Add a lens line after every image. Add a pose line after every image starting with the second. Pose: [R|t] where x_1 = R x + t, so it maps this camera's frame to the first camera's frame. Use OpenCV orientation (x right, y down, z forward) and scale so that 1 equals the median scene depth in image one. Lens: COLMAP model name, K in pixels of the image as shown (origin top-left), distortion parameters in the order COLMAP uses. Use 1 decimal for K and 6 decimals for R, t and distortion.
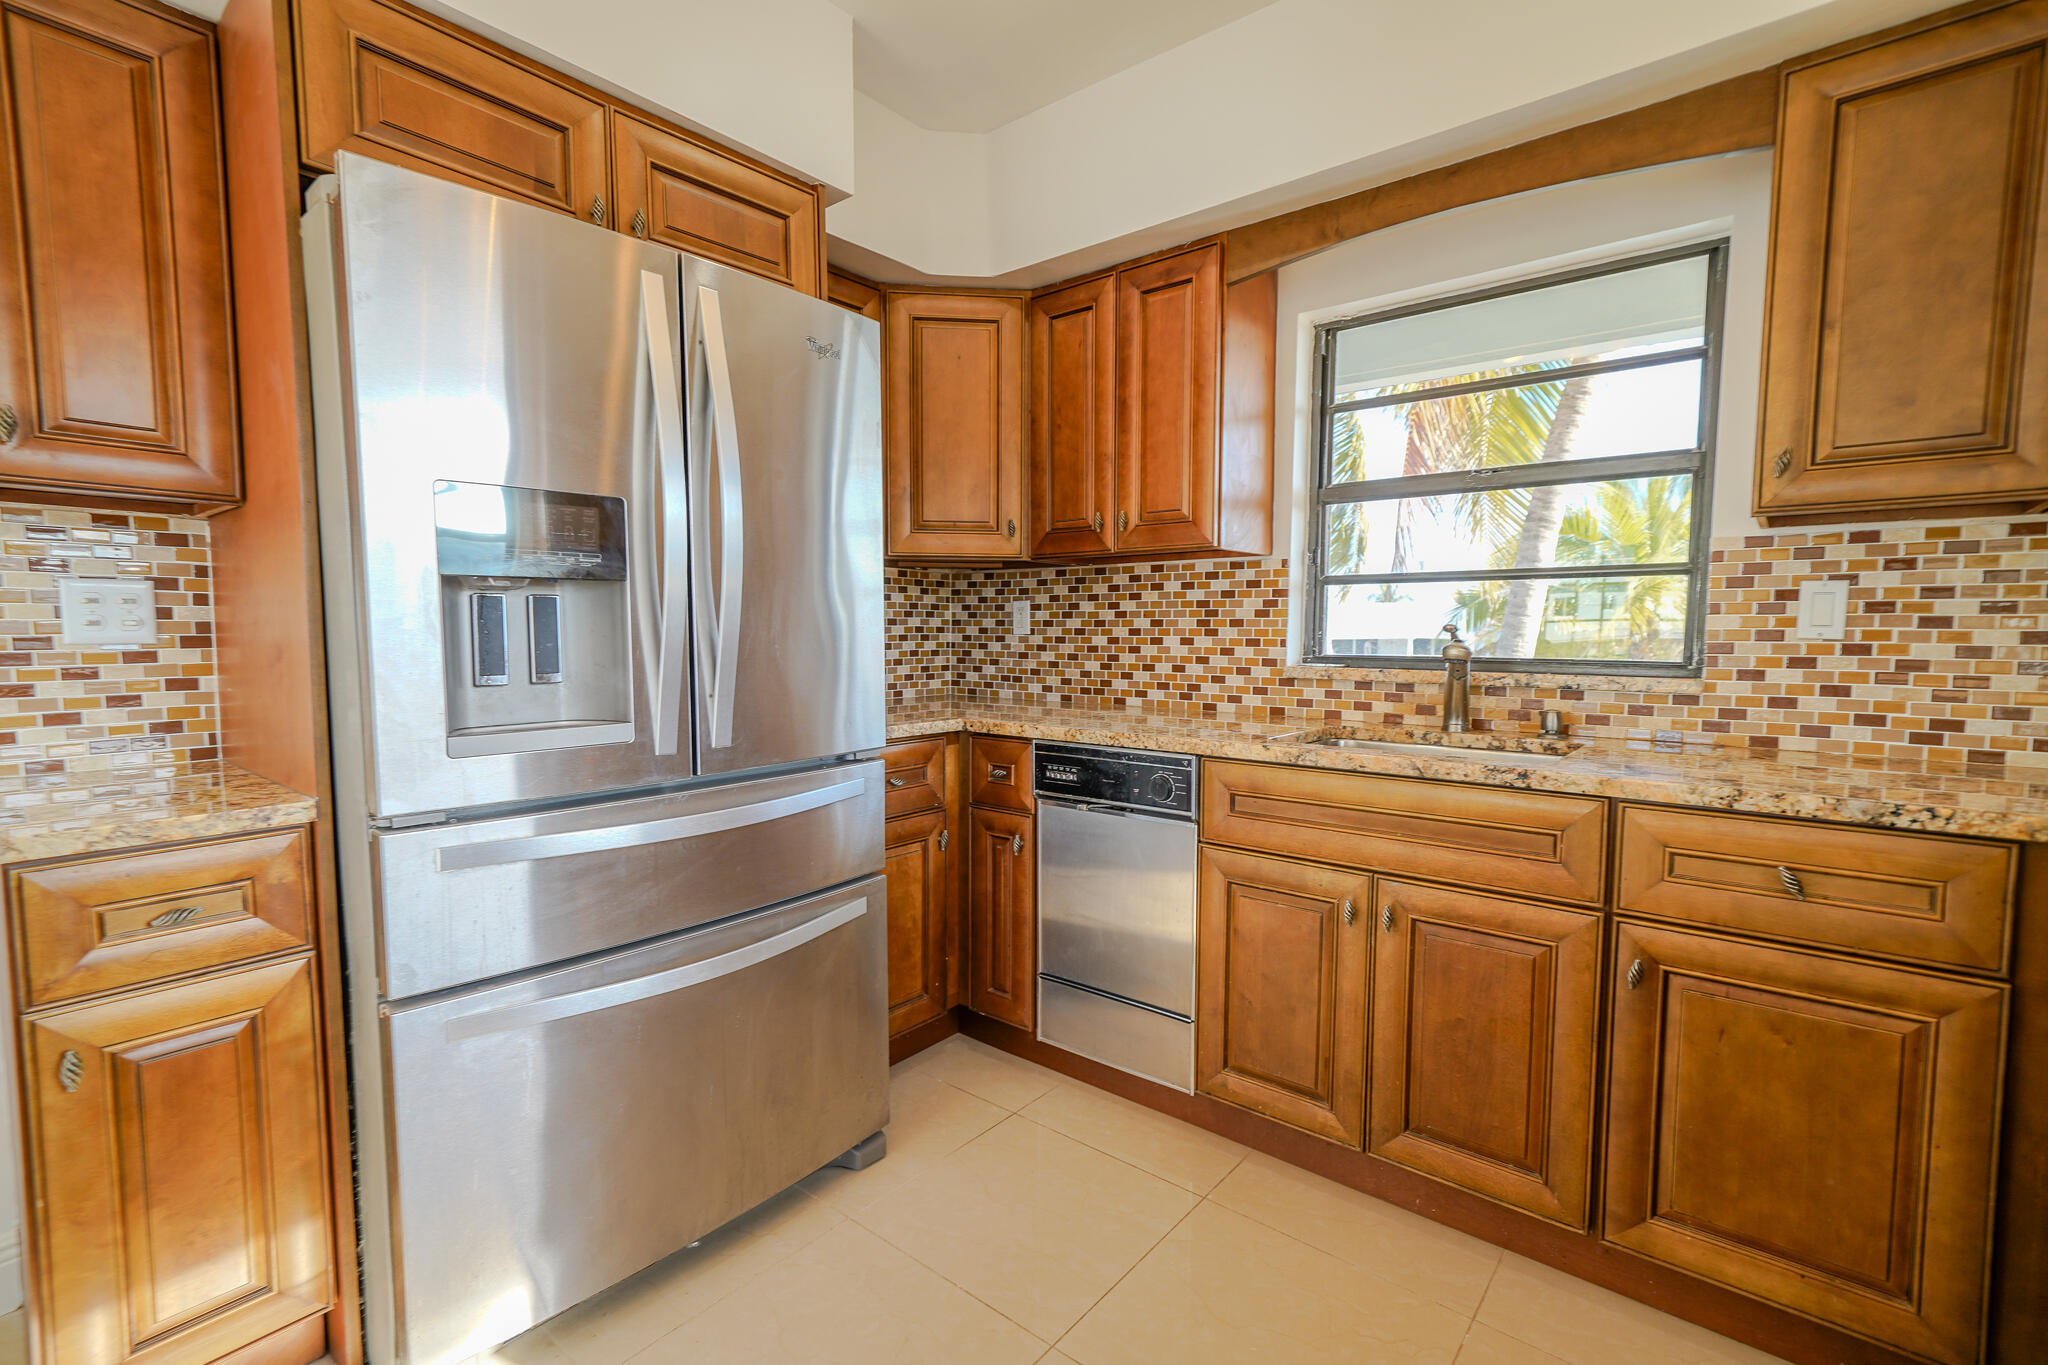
lens RADIAL K [[922.7, 0, 1024.0], [0, 922.7, 693.7], [0, 0, 1]] dist [0.008200, 0.001735]
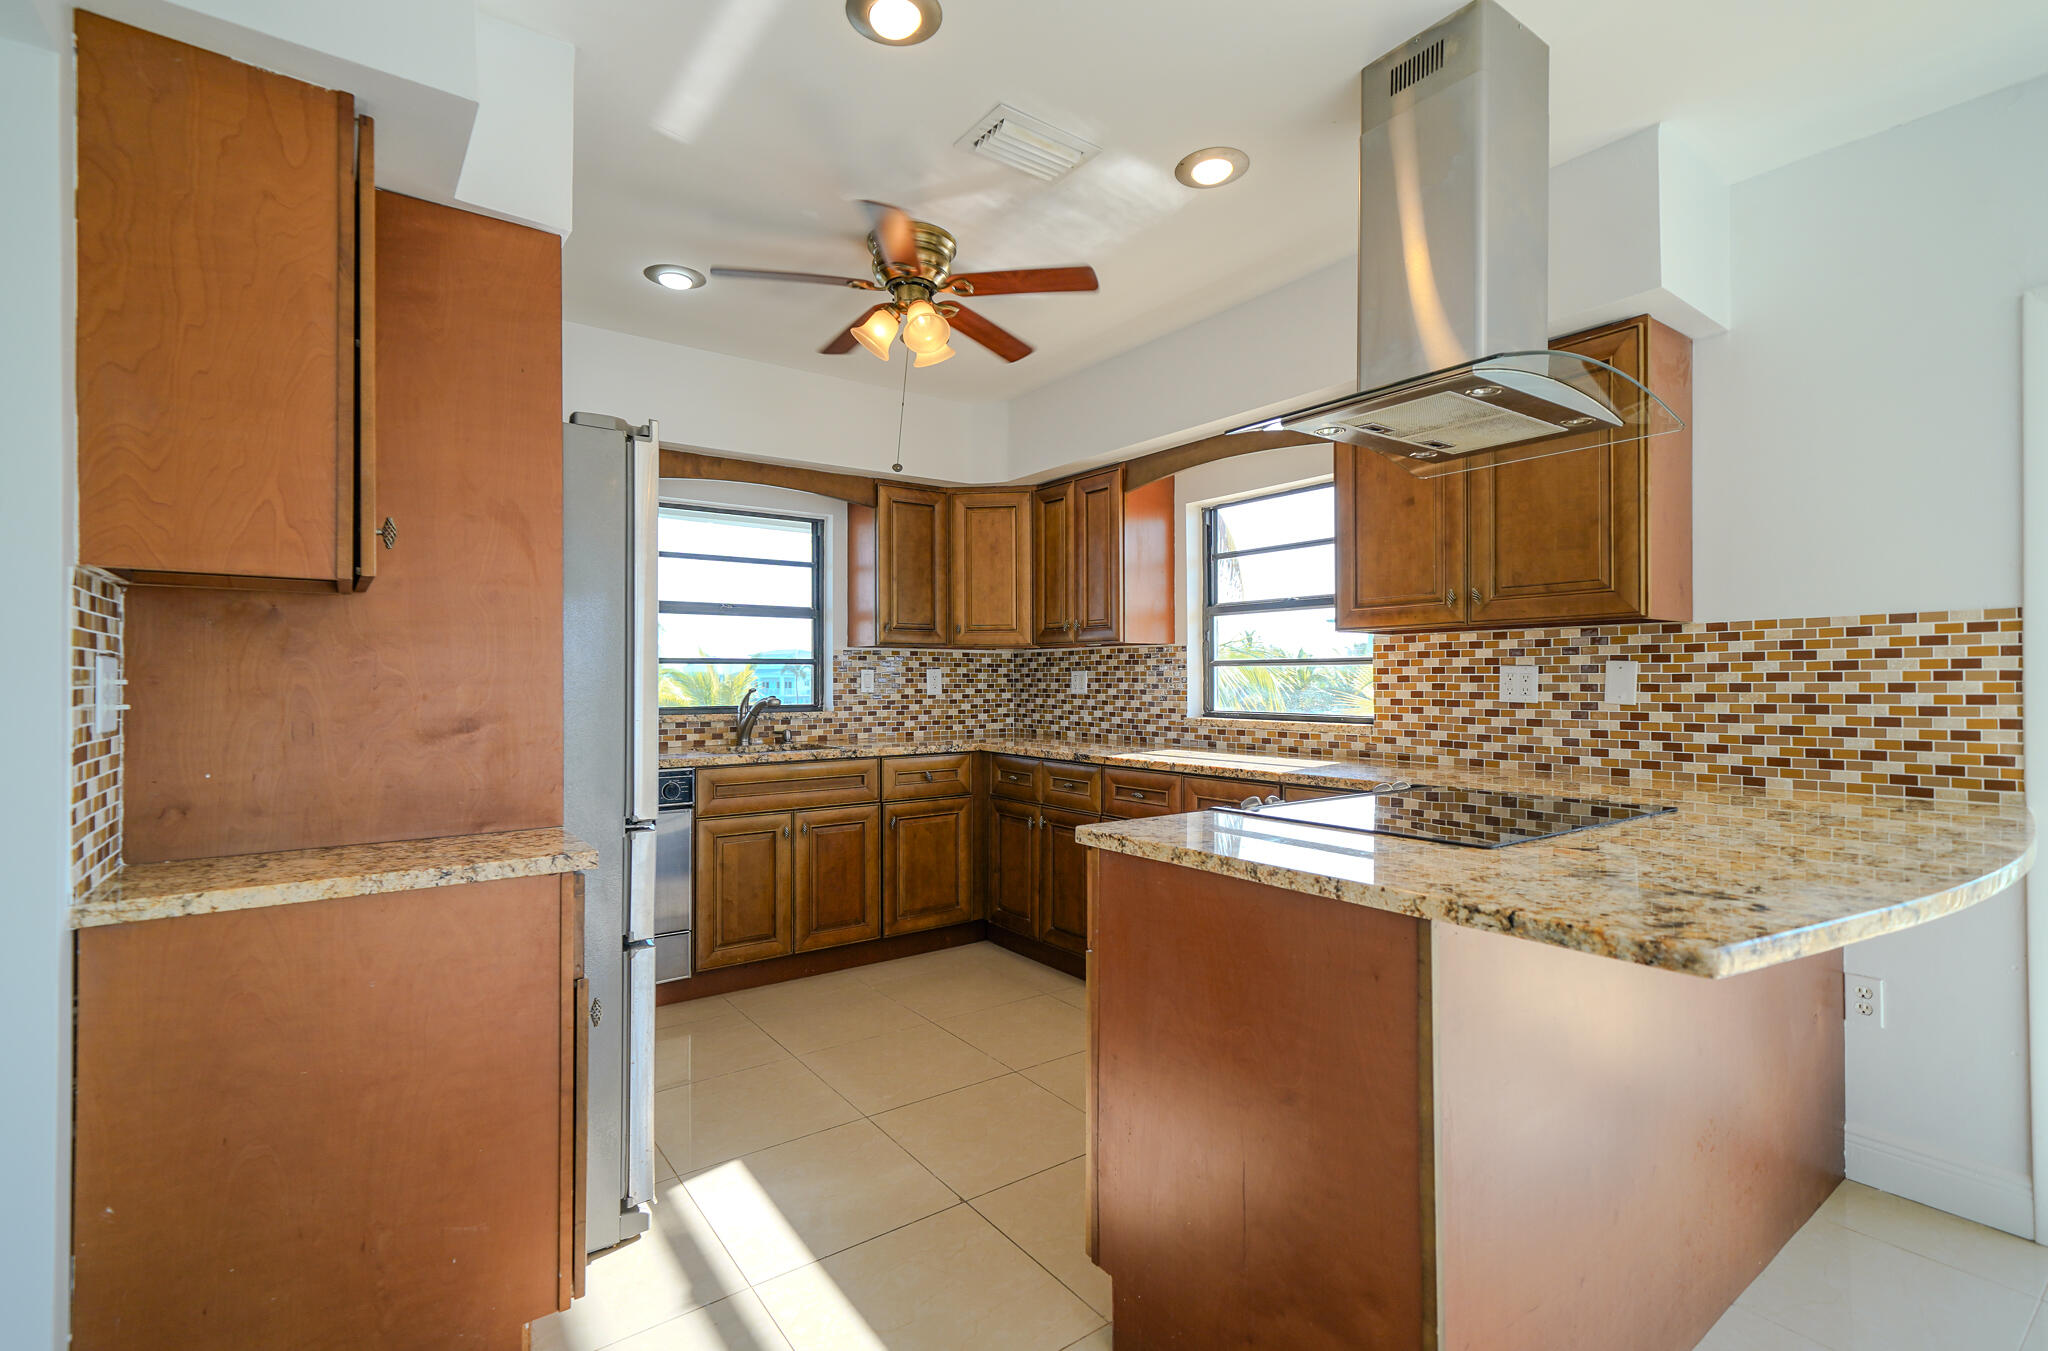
lens RADIAL K [[922.7, 0, 1042.1], [0, 922.7, 674.1], [0, 0, 1]] dist [0.008200, 0.001735]
pose [[0.231631, 0.002977, 0.972799, -1.280766], [0.075952, 0.996887, -0.021135, -0.018548], [-0.969834, 0.078781, 0.230684, -0.023284]]
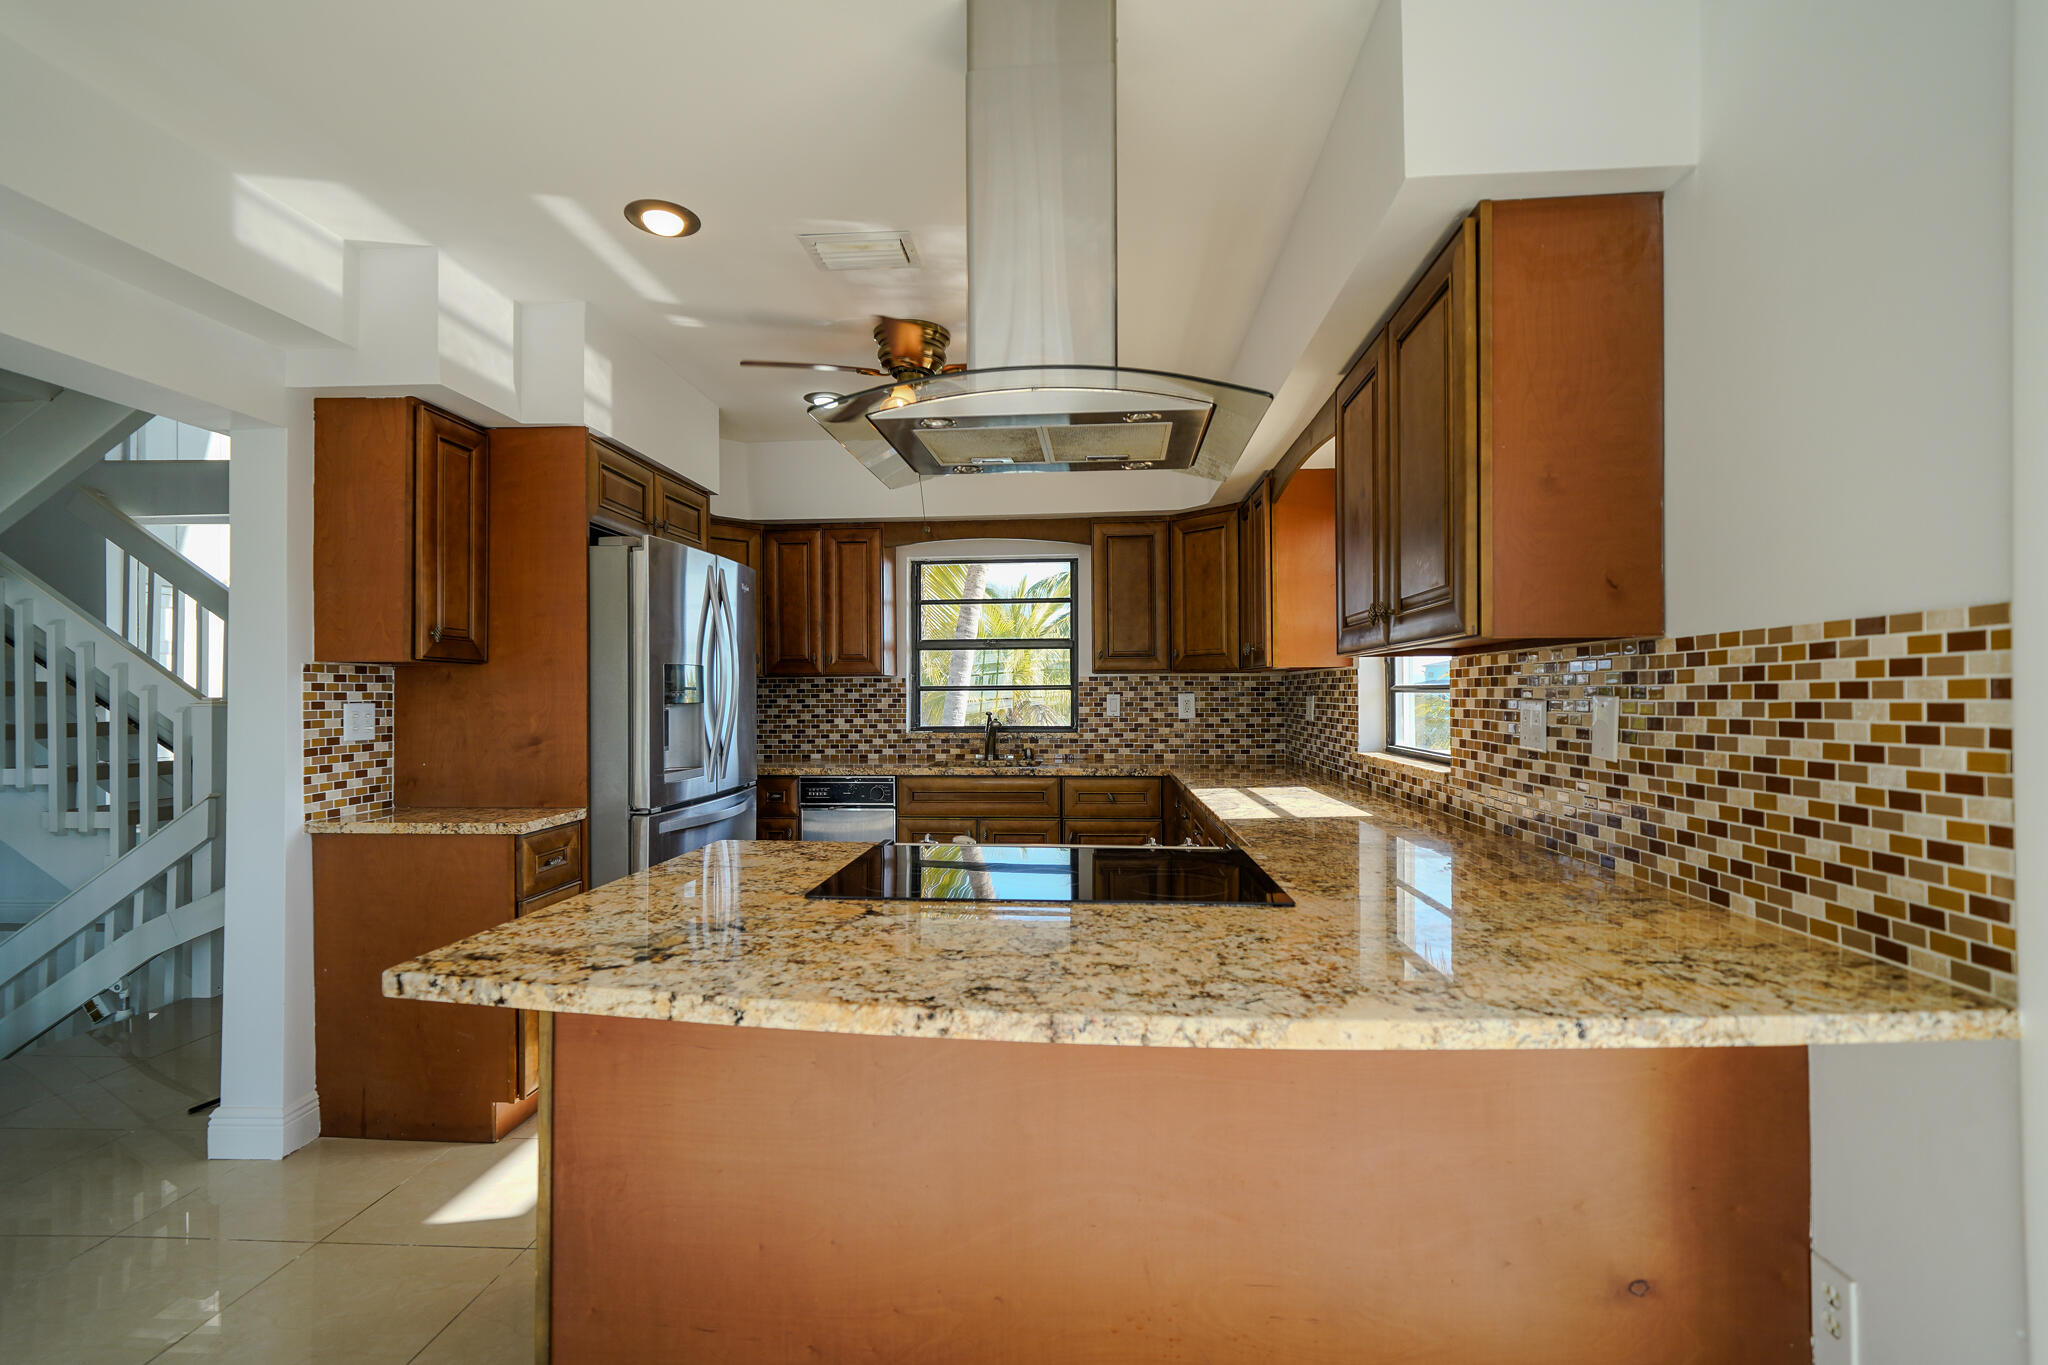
lens RADIAL K [[922.7, 0, 1036.0], [0, 922.7, 690.3], [0, 0, 1]] dist [0.008200, 0.001735]
pose [[0.808636, -0.003967, 0.588296, -0.778772], [0.050481, 0.996757, -0.062666, 0.019687], [-0.586139, 0.080372, 0.806214, -0.894077]]
